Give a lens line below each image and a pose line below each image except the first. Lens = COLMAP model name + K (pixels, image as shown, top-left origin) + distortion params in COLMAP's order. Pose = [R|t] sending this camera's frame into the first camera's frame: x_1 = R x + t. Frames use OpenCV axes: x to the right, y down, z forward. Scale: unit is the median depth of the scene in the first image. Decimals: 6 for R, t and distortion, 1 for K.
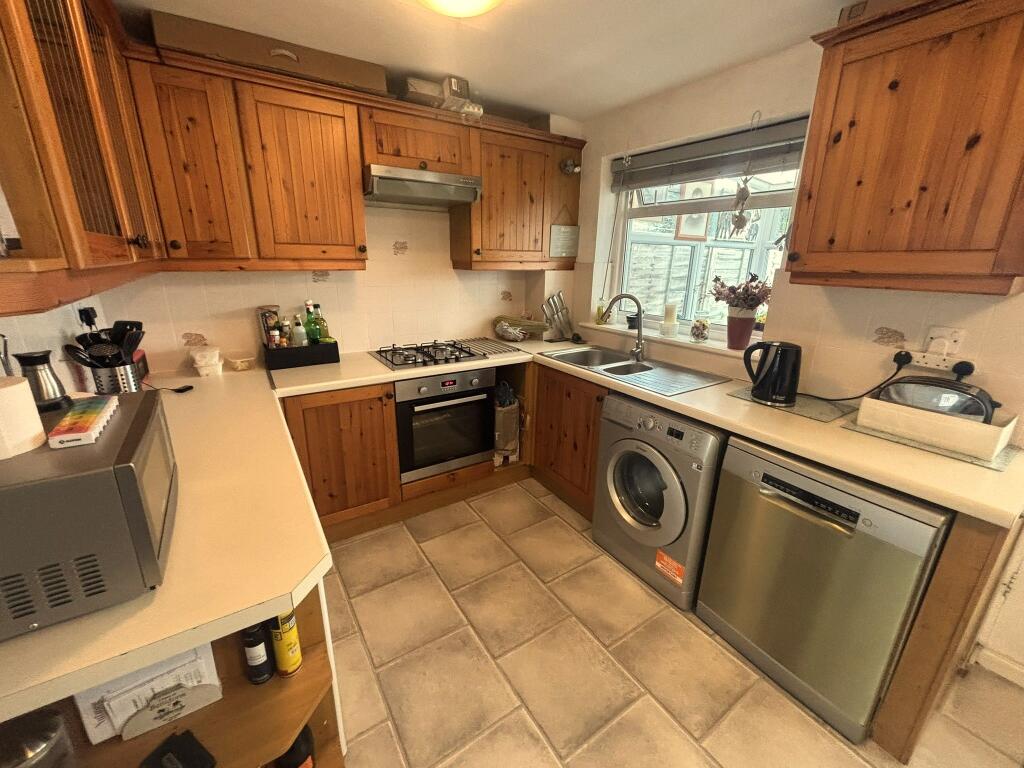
lens RADIAL K [[416.7, 0, 512.0], [0, 416.7, 384.0], [0, 0, 1]] dist [0.002144, 0.000522]
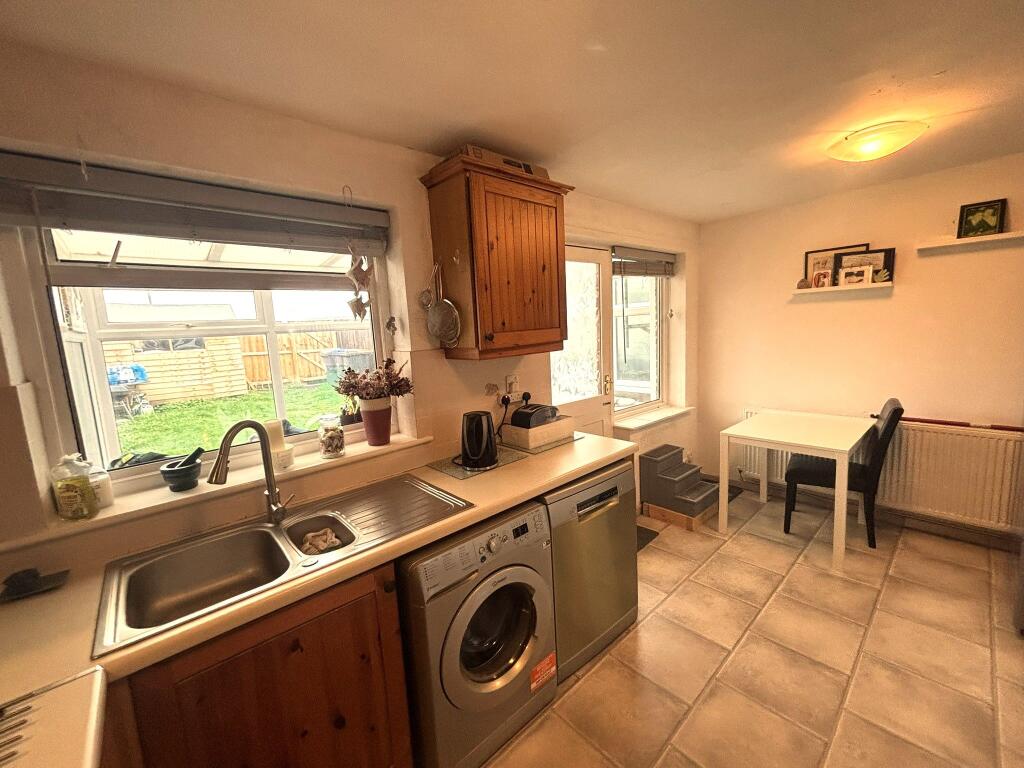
lens RADIAL K [[416.7, 0, 512.0], [0, 416.7, 384.0], [0, 0, 1]] dist [0.002144, 0.000522]
pose [[-0.155739, -0.141355, 0.977632, -0.467008], [0.336254, 0.923014, 0.187024, -0.373008], [-0.928805, 0.357859, -0.096218, 1.081281]]
